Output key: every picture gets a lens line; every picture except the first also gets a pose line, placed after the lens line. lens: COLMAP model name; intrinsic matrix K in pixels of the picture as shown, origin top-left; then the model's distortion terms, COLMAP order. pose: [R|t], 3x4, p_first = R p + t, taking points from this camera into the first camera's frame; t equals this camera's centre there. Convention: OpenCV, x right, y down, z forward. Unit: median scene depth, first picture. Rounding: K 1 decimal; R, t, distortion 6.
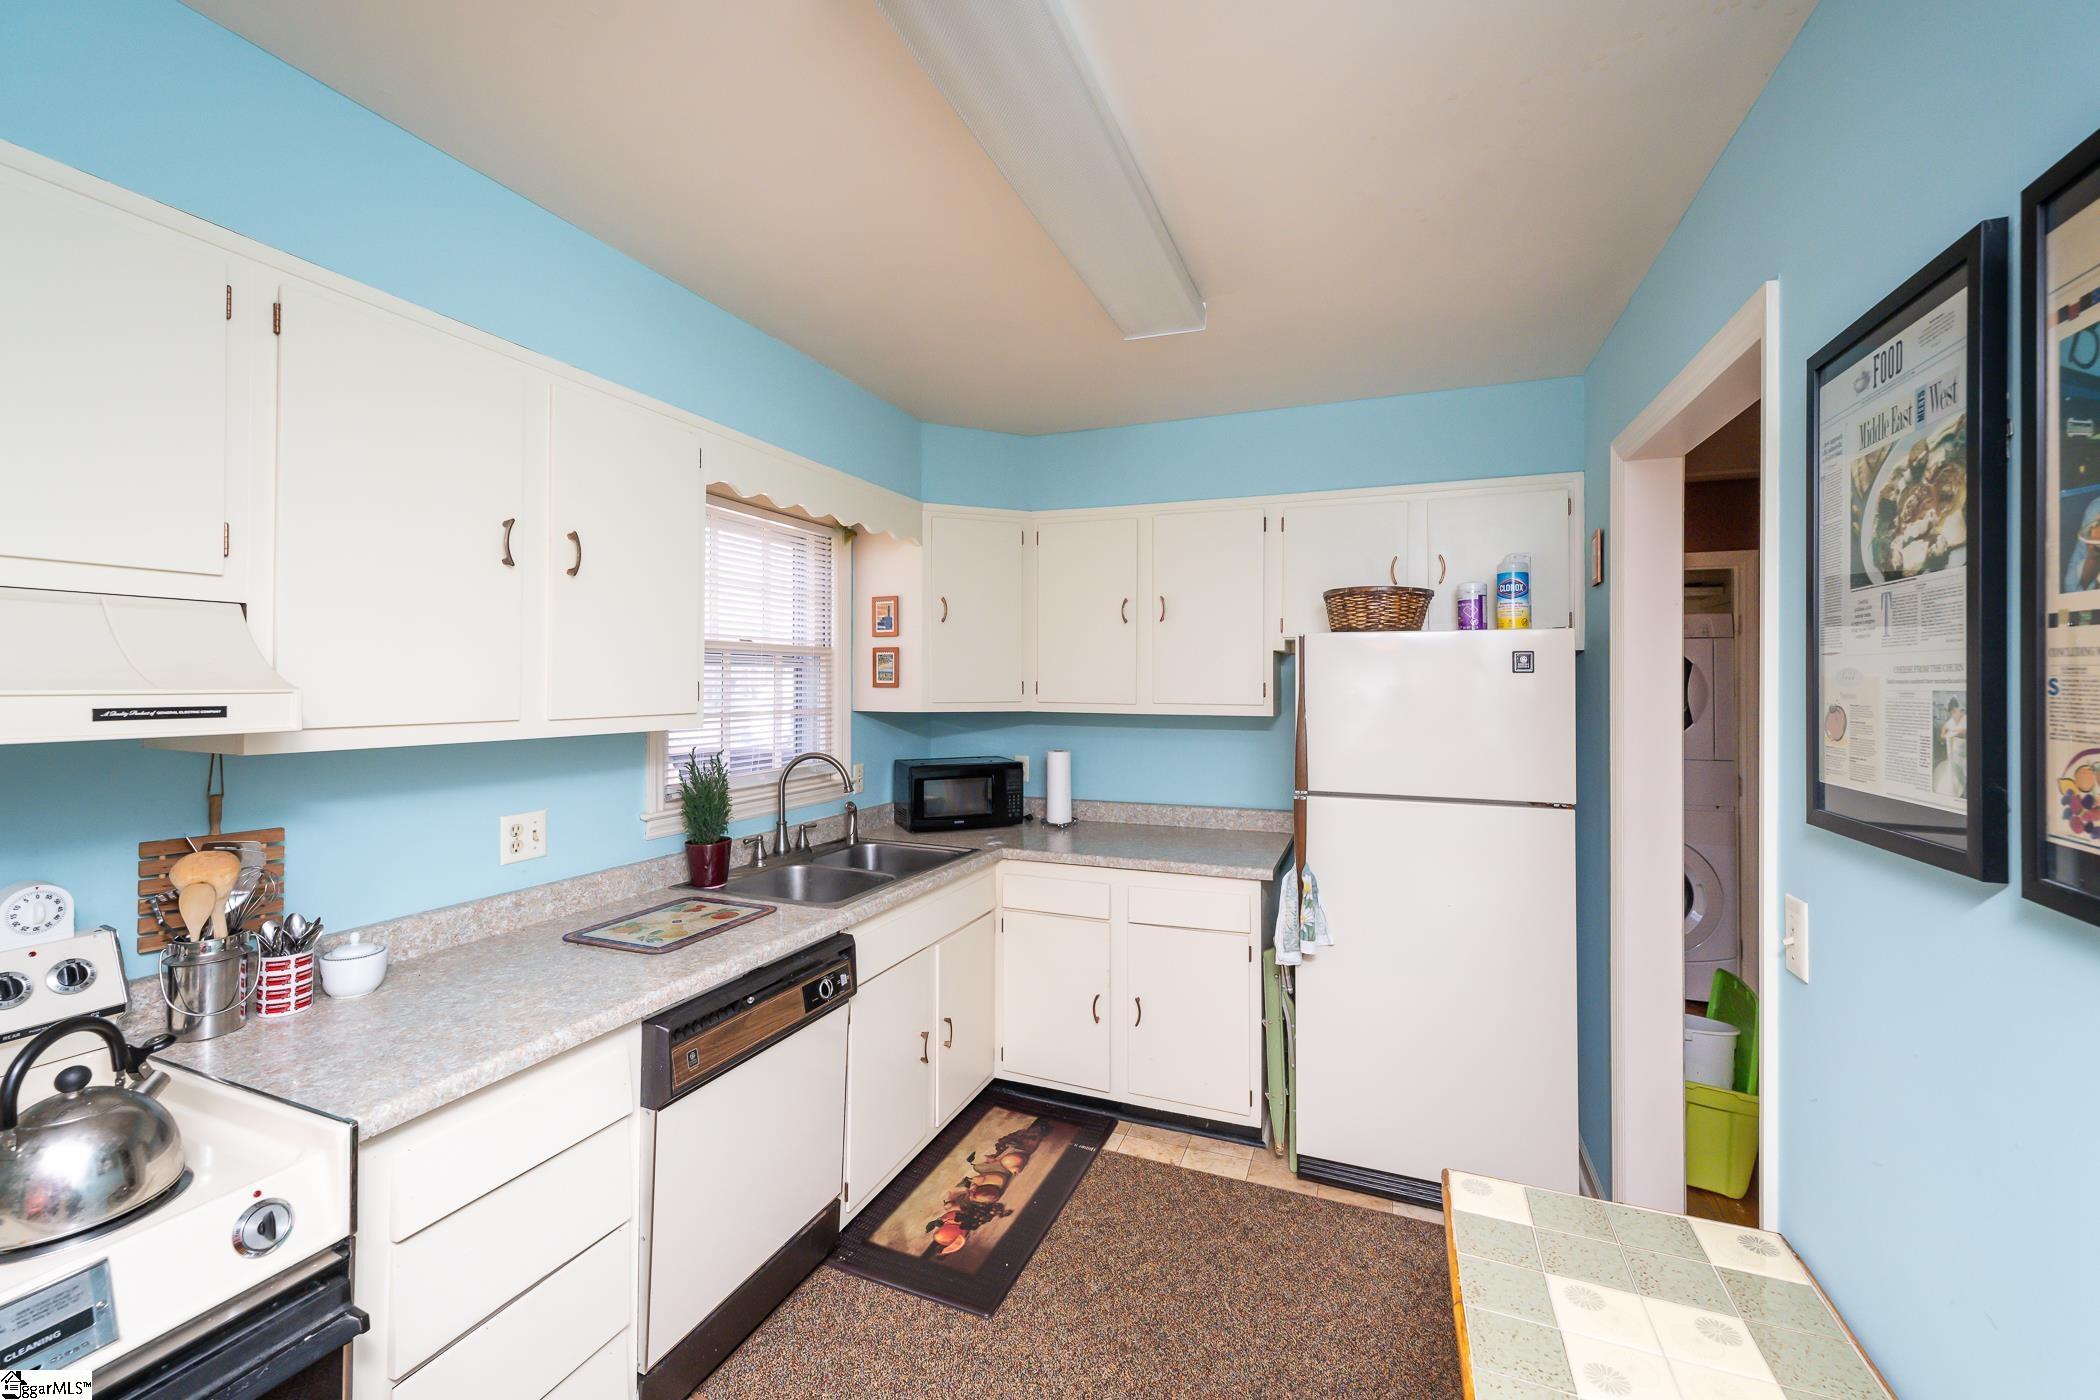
lens RADIAL K [[822.0, 0, 1050.0], [0, 822.0, 700.0], [0, 0, 1]] dist [0.008989, 0.000186]
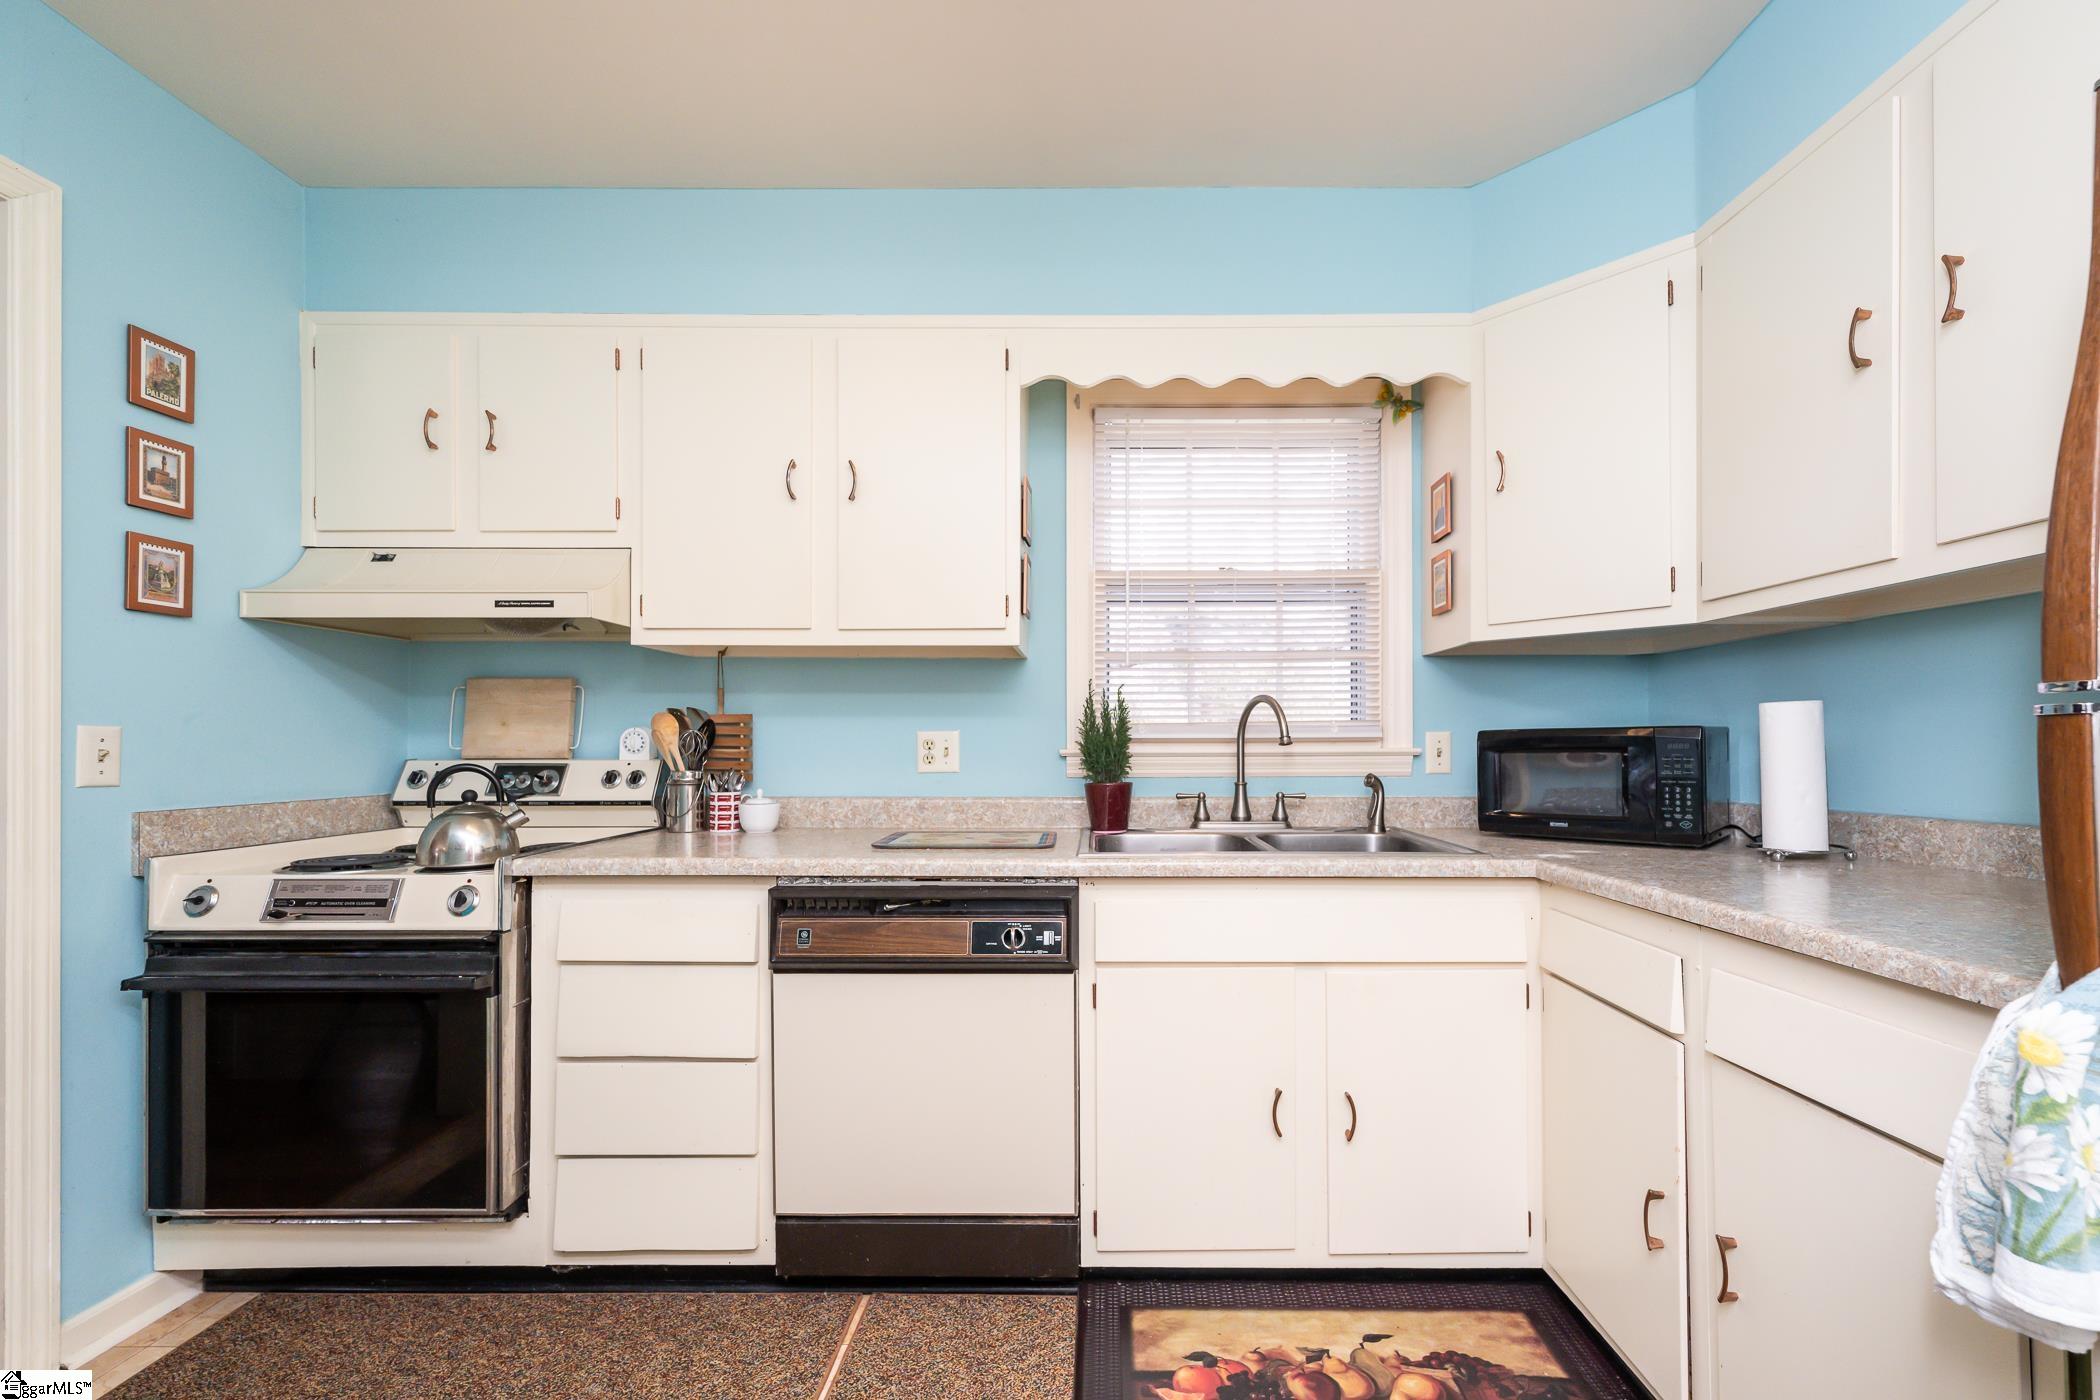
lens RADIAL K [[829.2, 0, 1046.1], [0, 829.2, 744.7], [0, 0, 1]] dist [0.003854, 0.000084]
pose [[0.385375, 0.002975, -0.922755, 0.447602], [-0.008533, 0.999964, -0.000340, 0.142655], [0.922720, 0.008005, 0.385387, 0.638095]]
